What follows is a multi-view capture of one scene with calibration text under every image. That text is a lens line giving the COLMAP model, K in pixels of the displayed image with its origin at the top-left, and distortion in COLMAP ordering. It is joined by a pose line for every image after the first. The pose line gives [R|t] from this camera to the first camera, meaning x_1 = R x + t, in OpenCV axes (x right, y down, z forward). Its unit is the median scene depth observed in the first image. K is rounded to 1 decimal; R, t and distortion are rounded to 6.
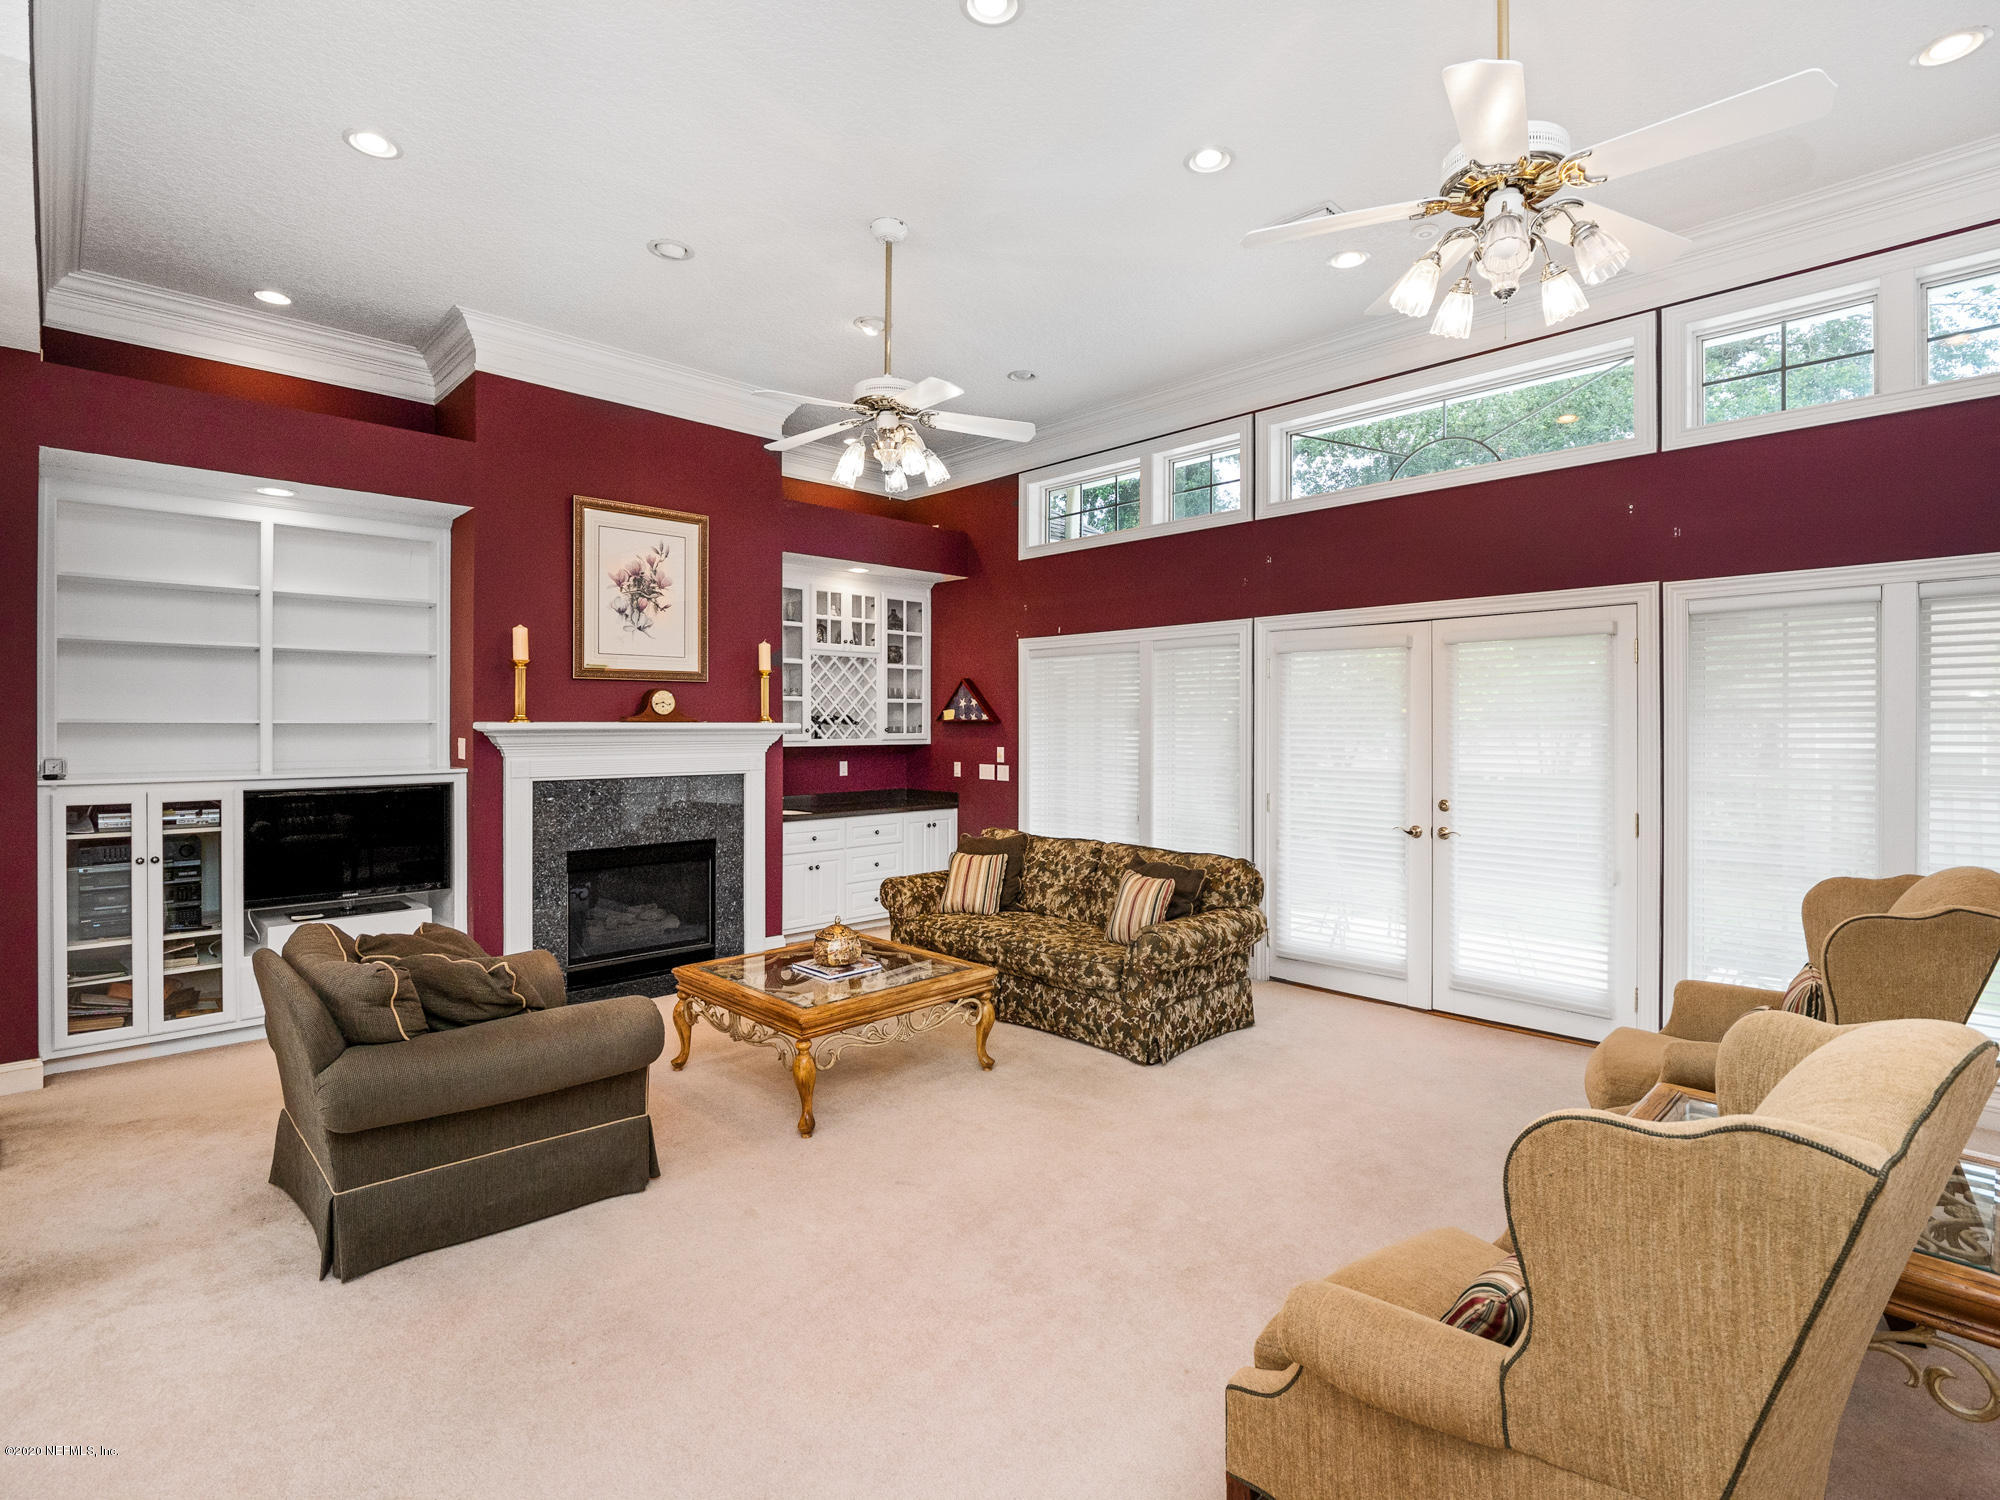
lens RADIAL K [[965.7, 0, 989.3], [0, 965.7, 747.0], [0, 0, 1]] dist [-0.016243, -0.000486]
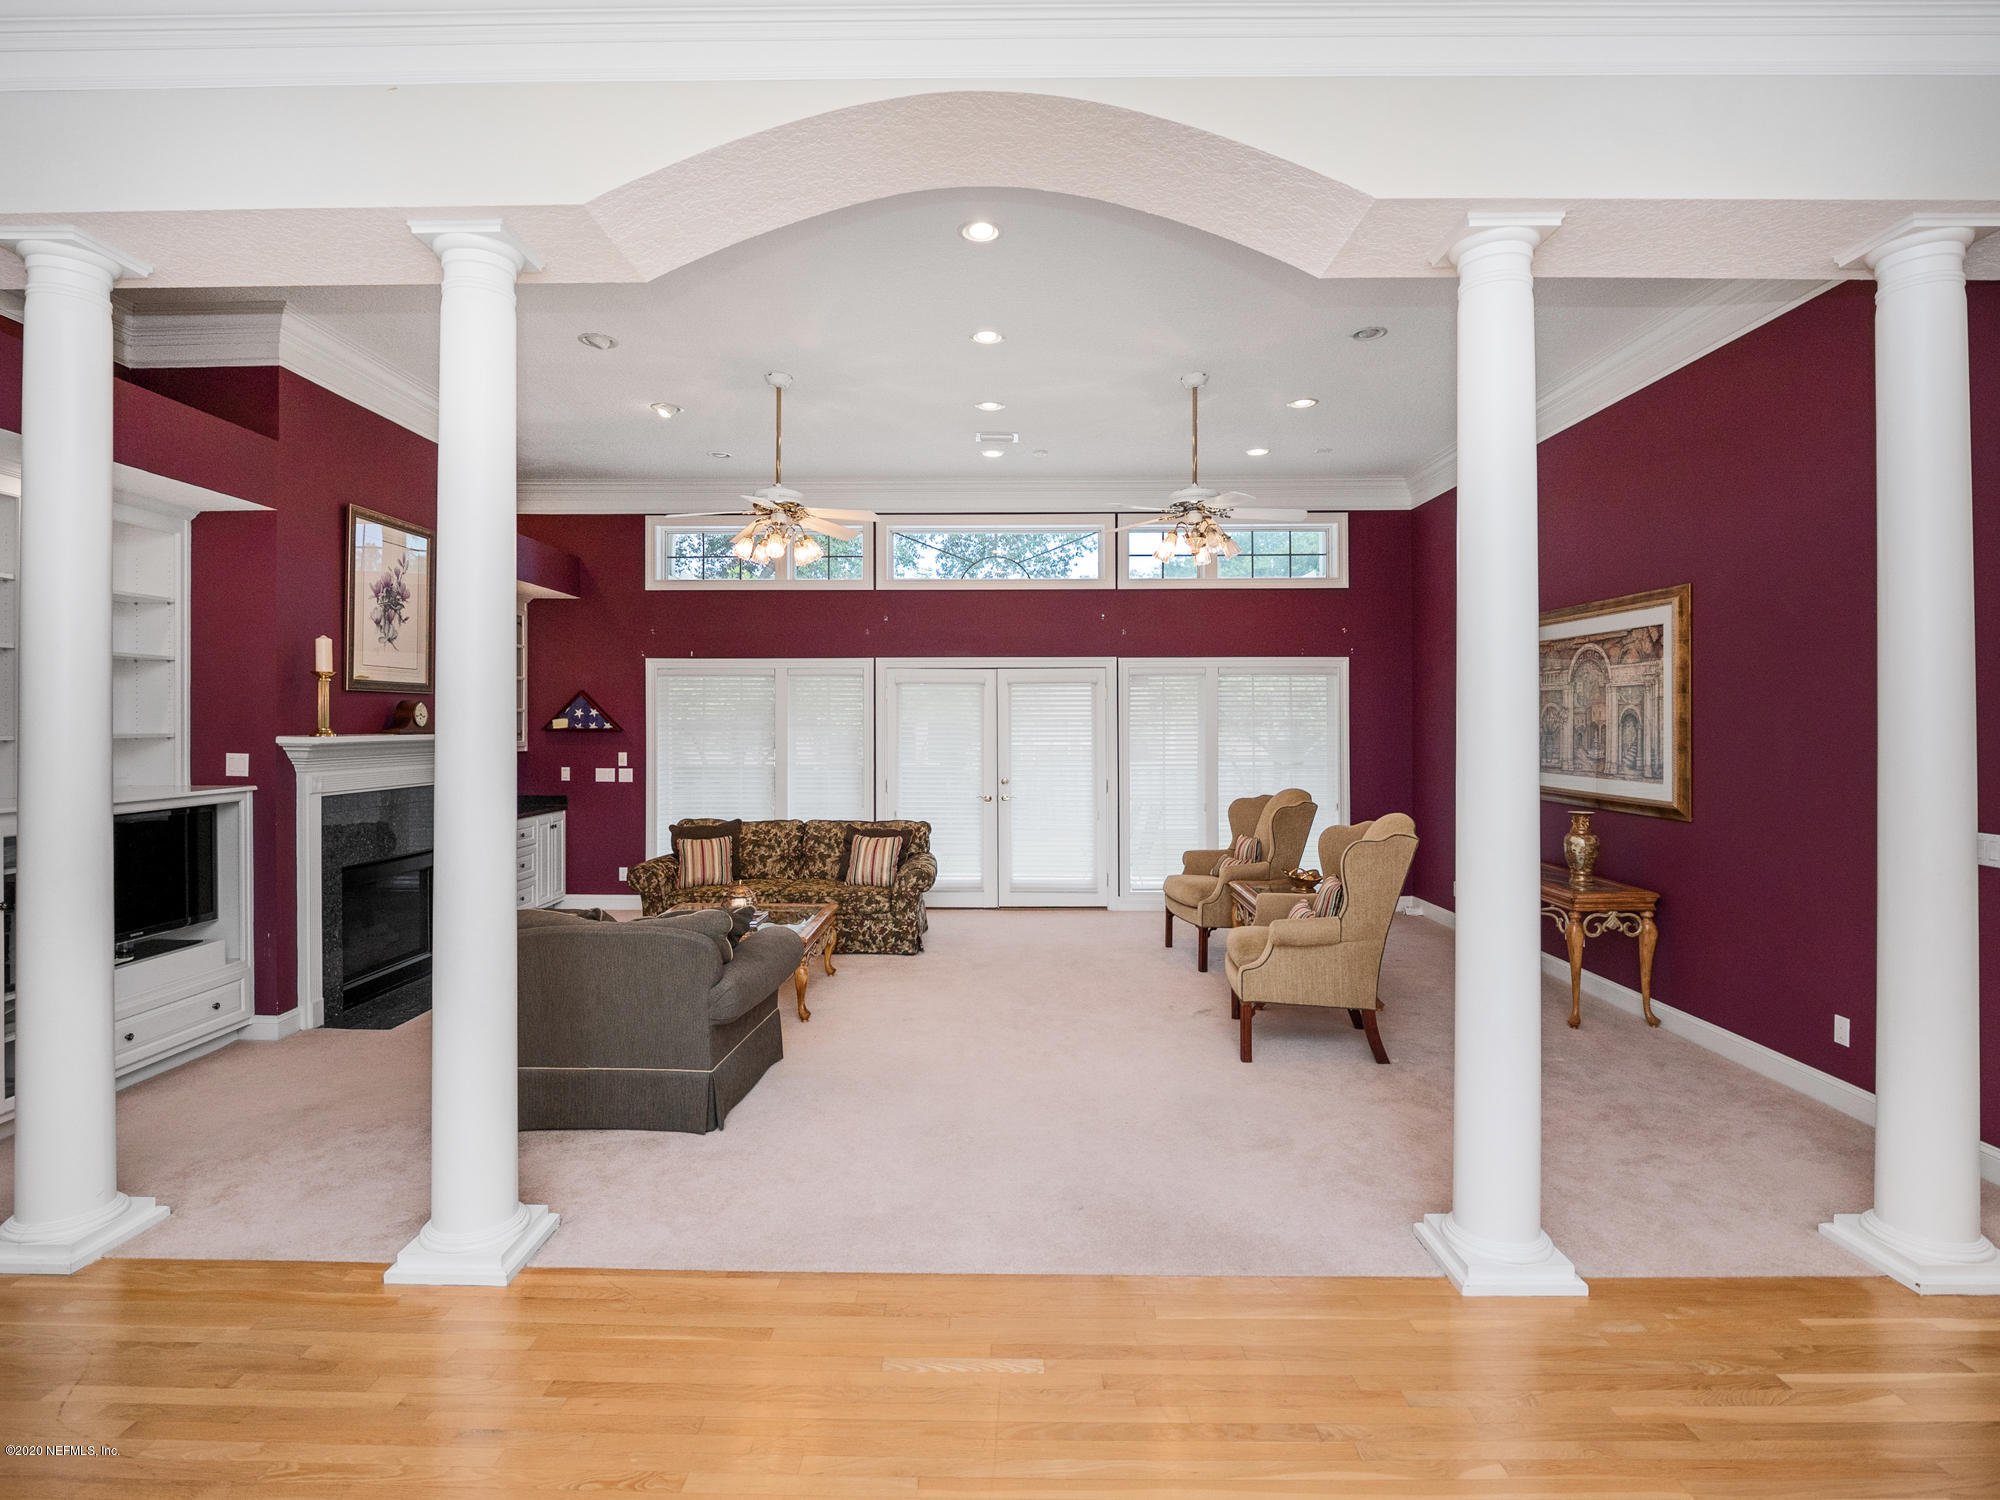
lens RADIAL K [[989.8, 0, 980.3], [0, 989.8, 763.7], [0, 0, 1]] dist [-0.017782, -0.000103]
pose [[0.714053, -0.027848, 0.699537, -0.632549], [0.016173, 0.999598, 0.023285, -0.008855], [-0.699905, -0.005313, 0.714217, -0.152386]]
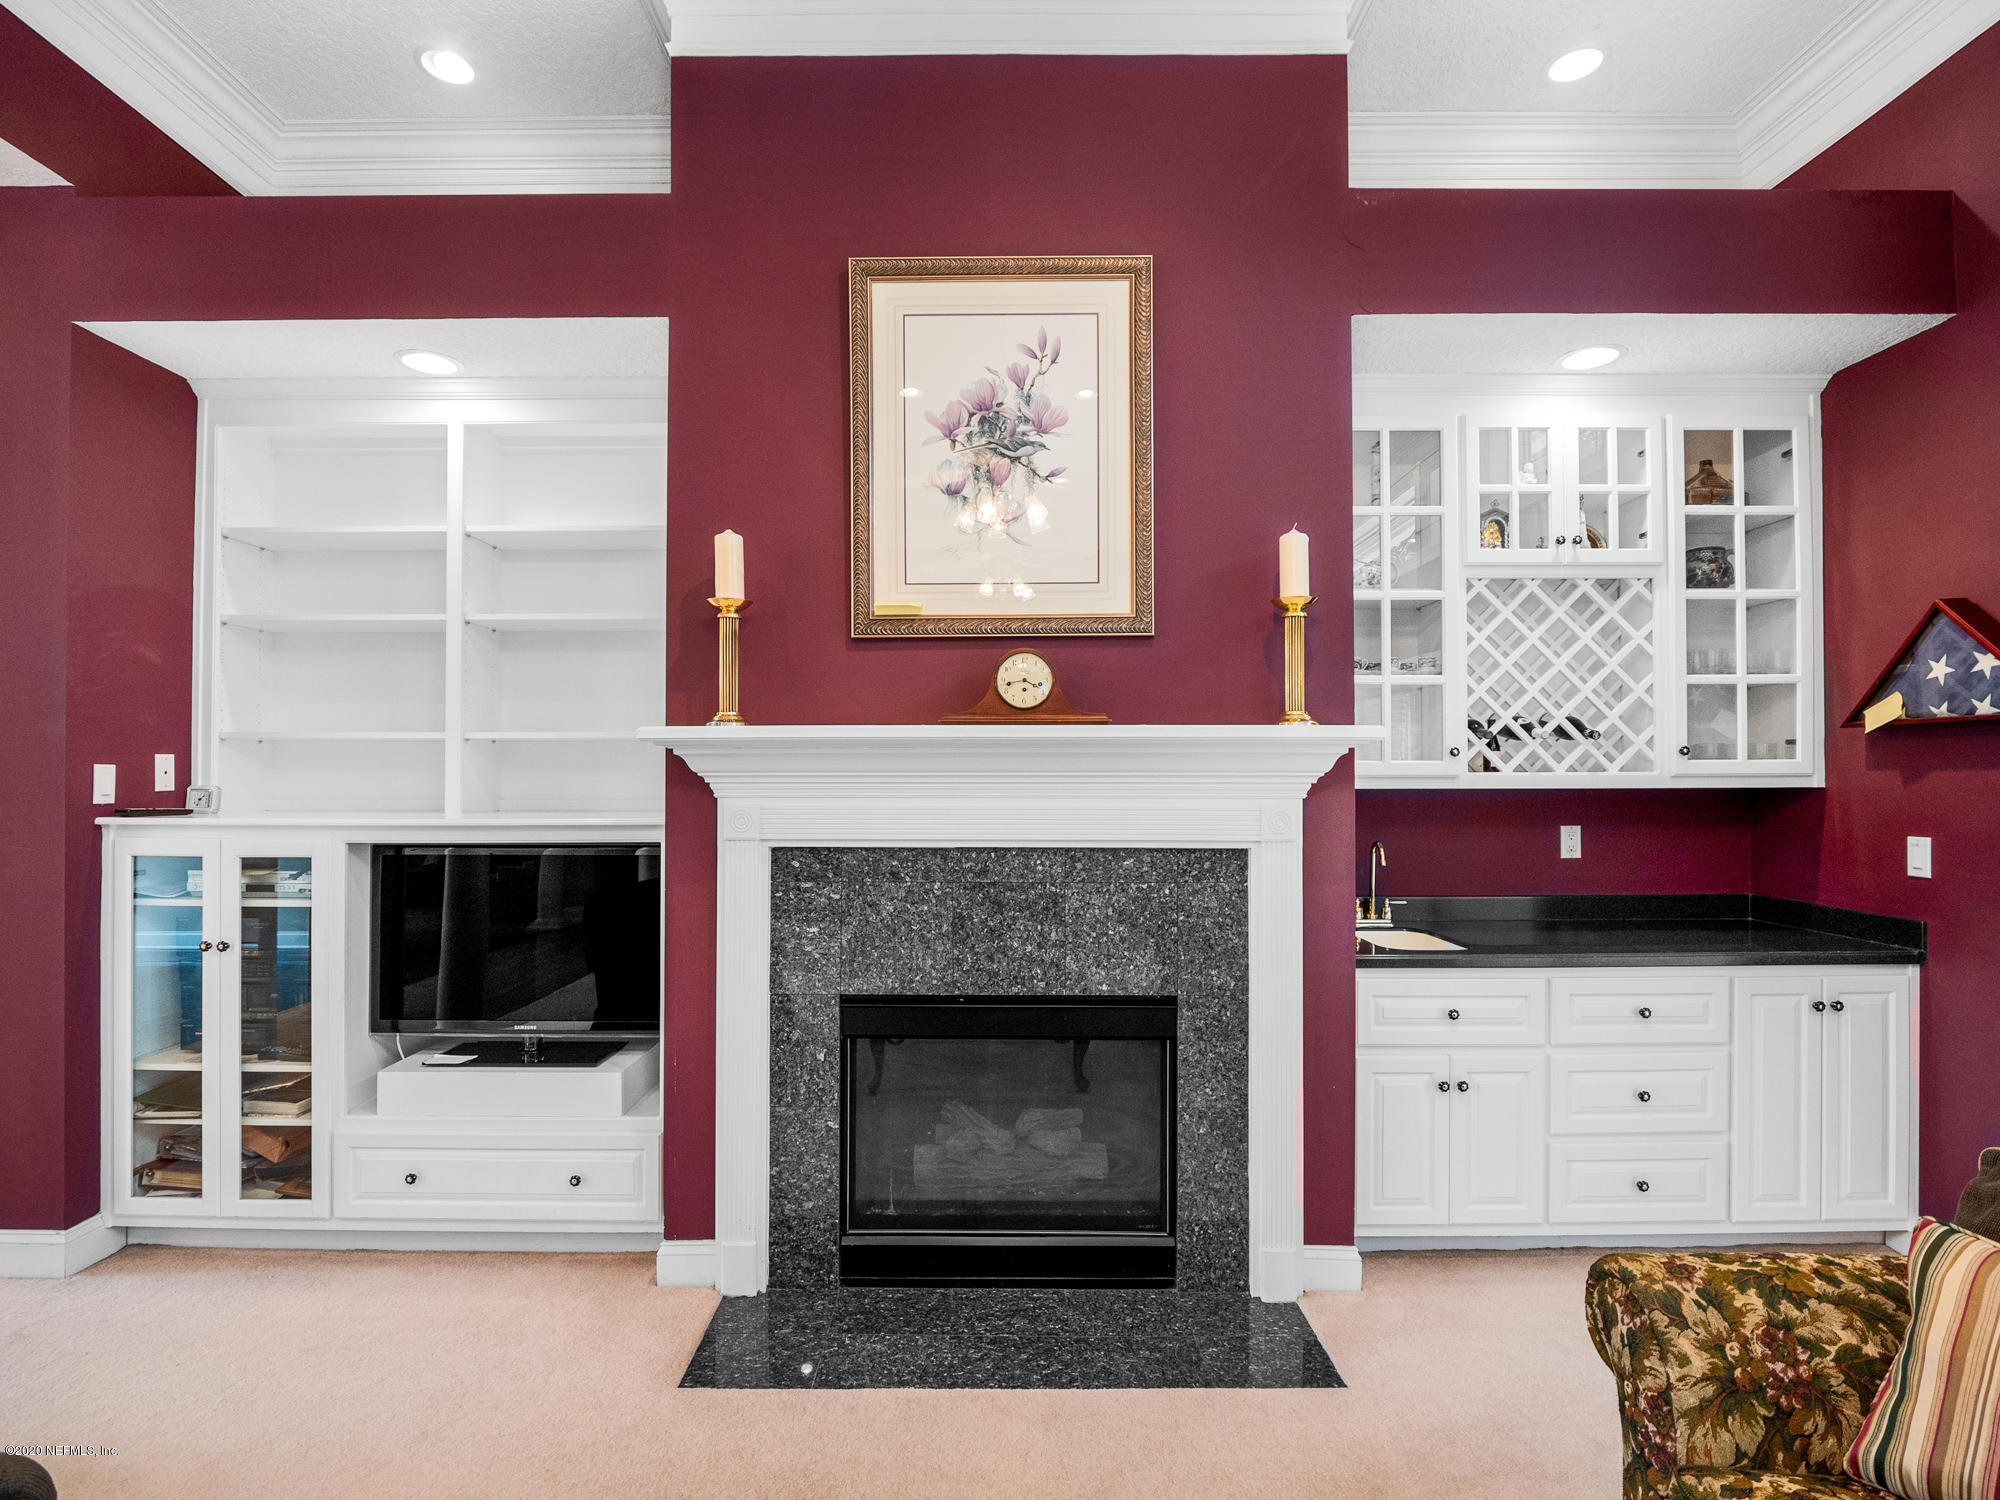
lens RADIAL K [[989.8, 0, 980.3], [0, 989.8, 763.7], [0, 0, 1]] dist [-0.017782, -0.000103]
pose [[0.711101, -0.009567, -0.703025, -0.035276], [-0.015286, 0.999461, -0.029062, 0.005179], [0.702924, 0.031412, 0.710571, 0.653516]]
